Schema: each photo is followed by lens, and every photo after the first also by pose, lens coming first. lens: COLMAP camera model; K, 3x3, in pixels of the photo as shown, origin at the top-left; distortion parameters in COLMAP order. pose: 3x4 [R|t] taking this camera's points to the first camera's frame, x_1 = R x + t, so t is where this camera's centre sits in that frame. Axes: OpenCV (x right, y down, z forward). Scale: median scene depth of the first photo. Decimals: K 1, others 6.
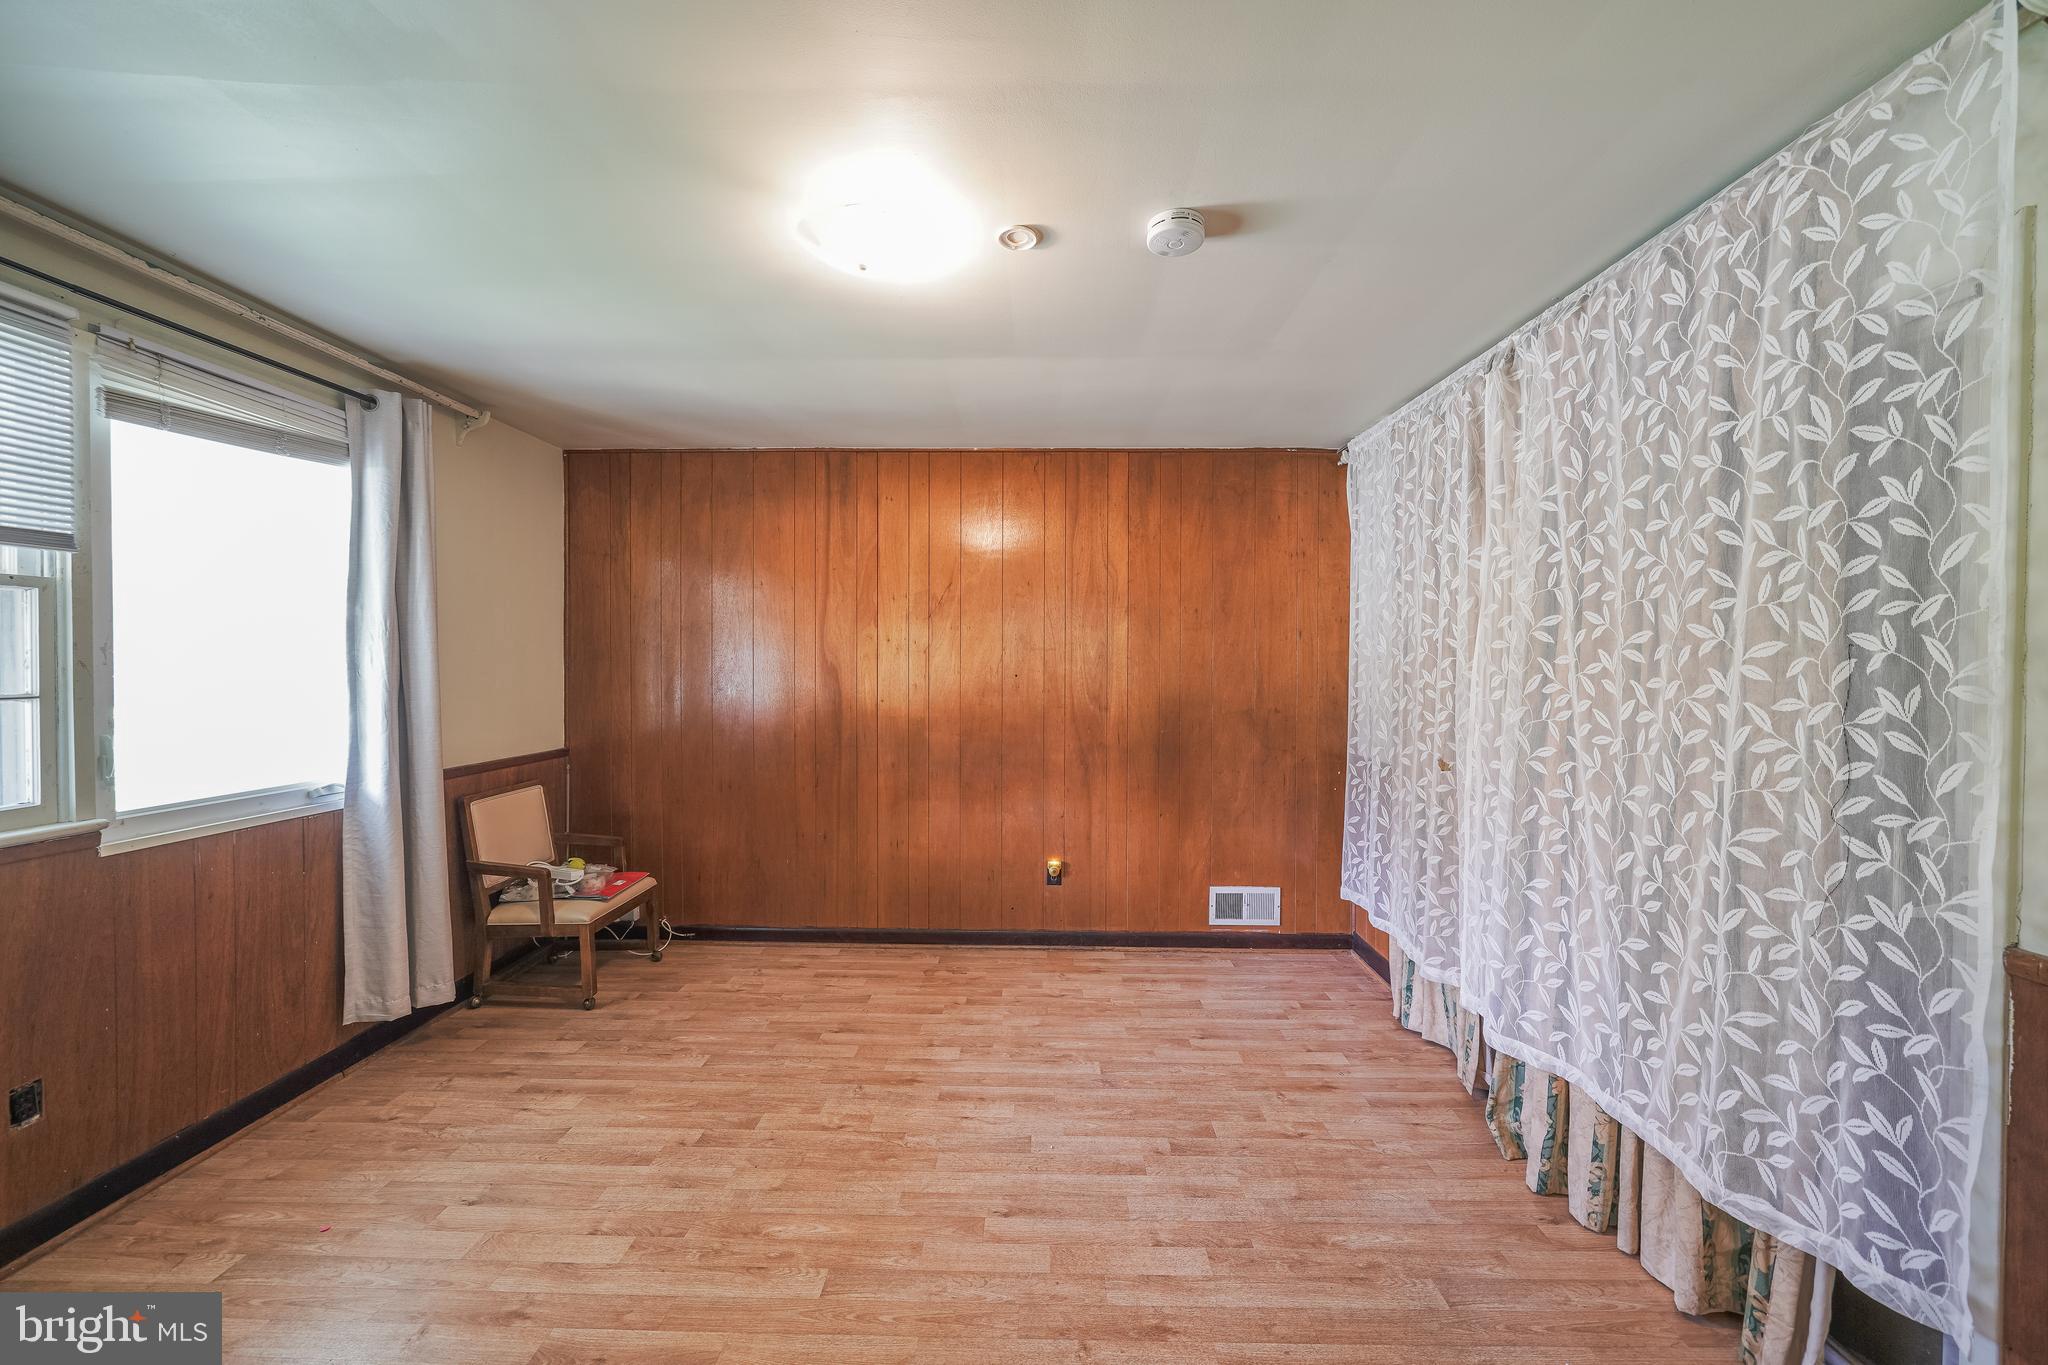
lens RADIAL K [[734.9, 0, 1035.7], [0, 734.9, 674.0], [0, 0, 1]] dist [-0.003718, 0.000223]
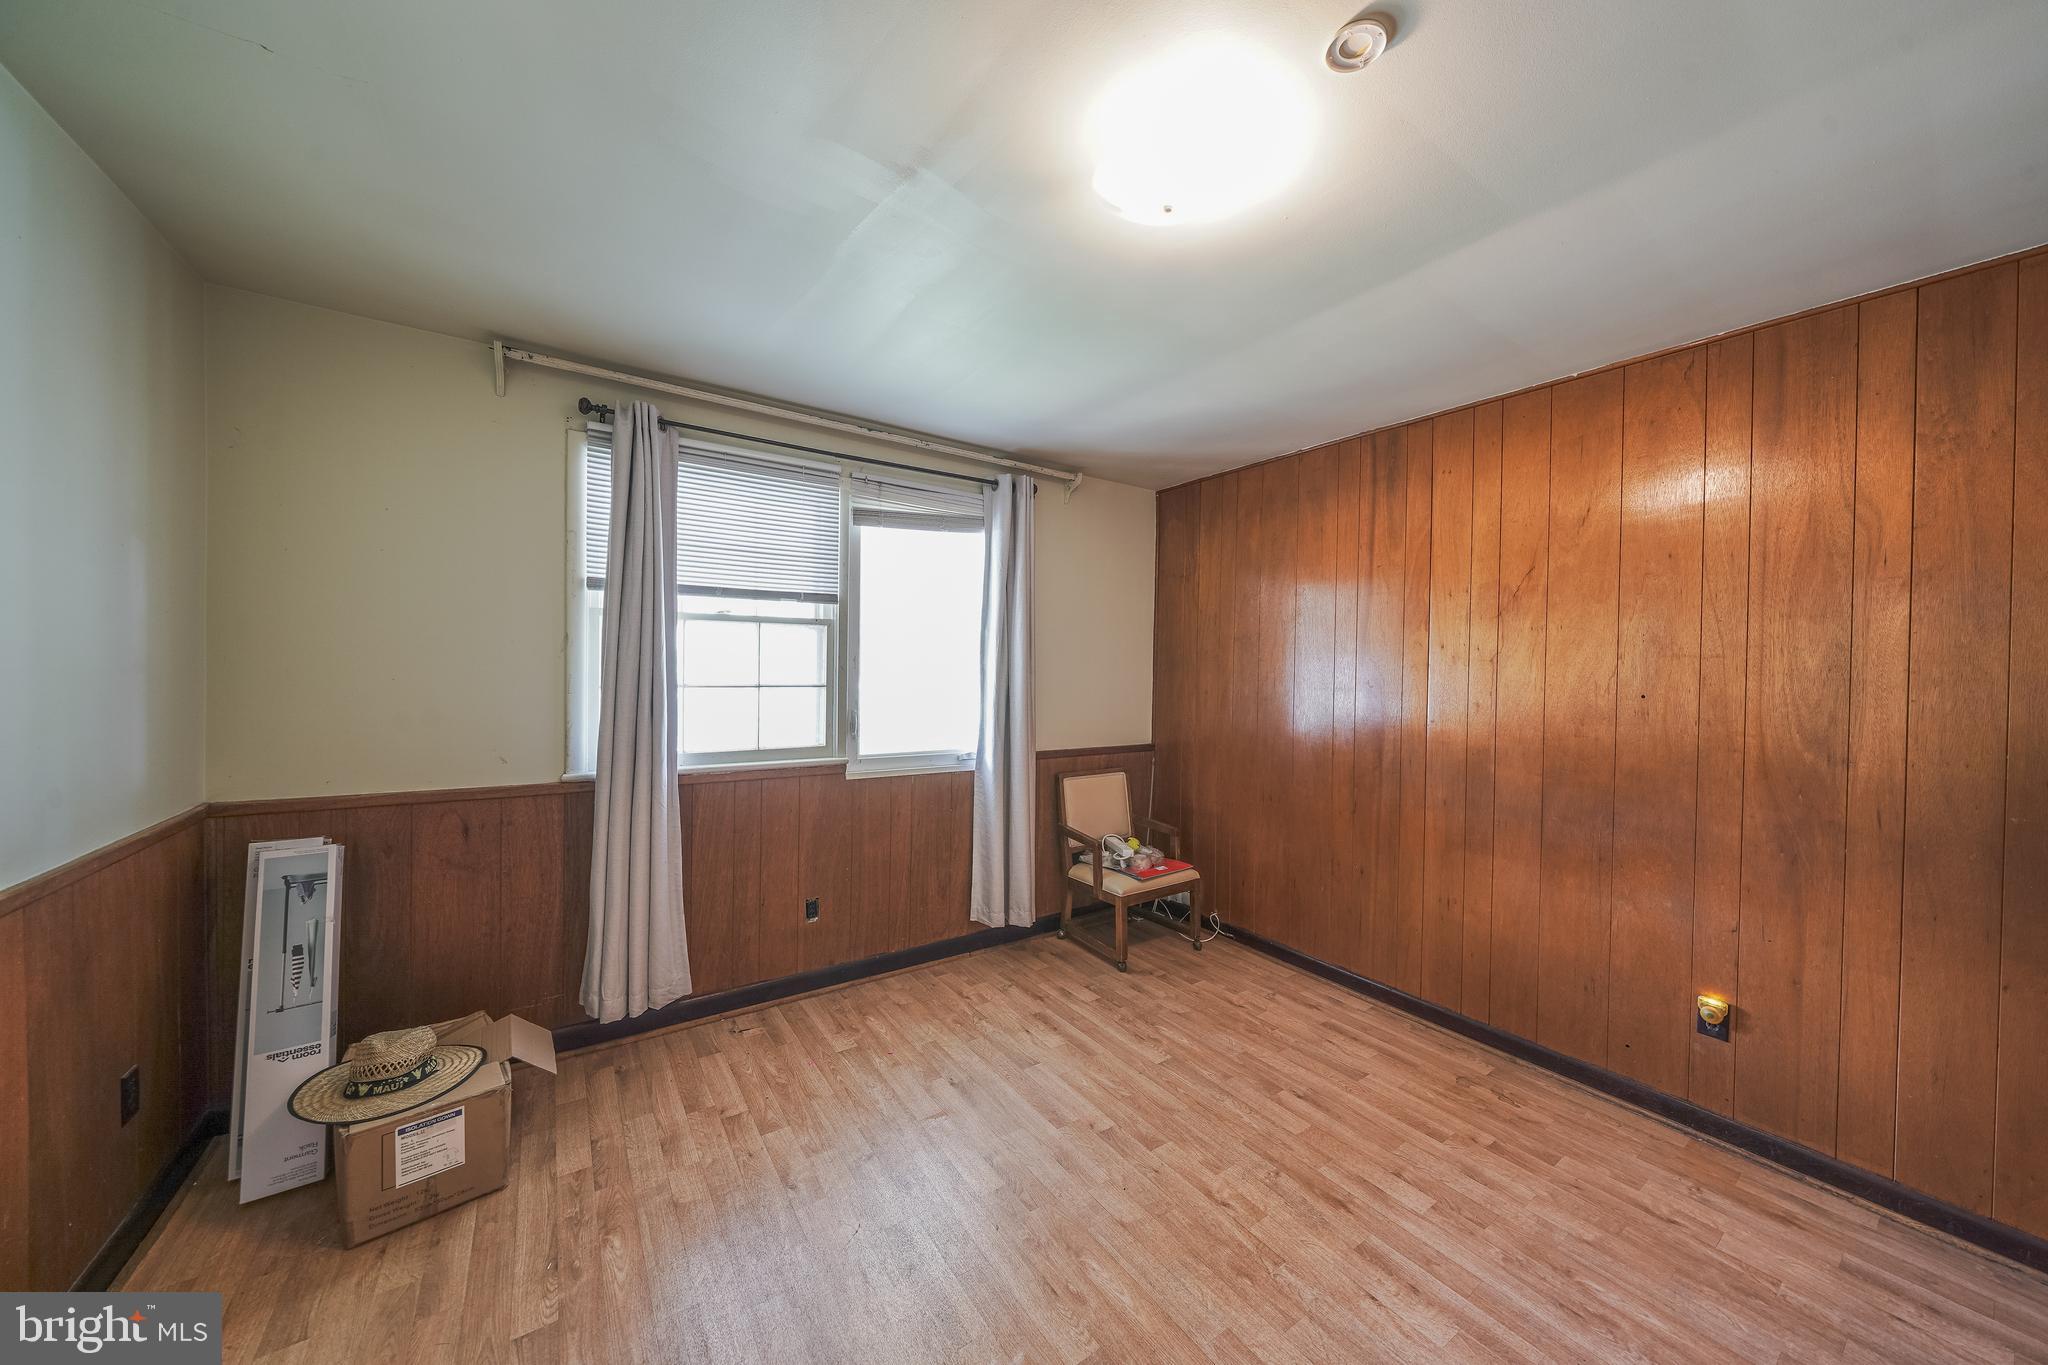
lens RADIAL K [[698.1, 0, 1032.2], [0, 698.1, 675.0], [0, 0, 1]] dist [-0.007701, 0.000997]
pose [[0.590679, 0.012732, -0.806806, 0.159149], [-0.025302, 0.999676, -0.002748, -0.001790], [0.806510, 0.022037, 0.590809, 0.194093]]
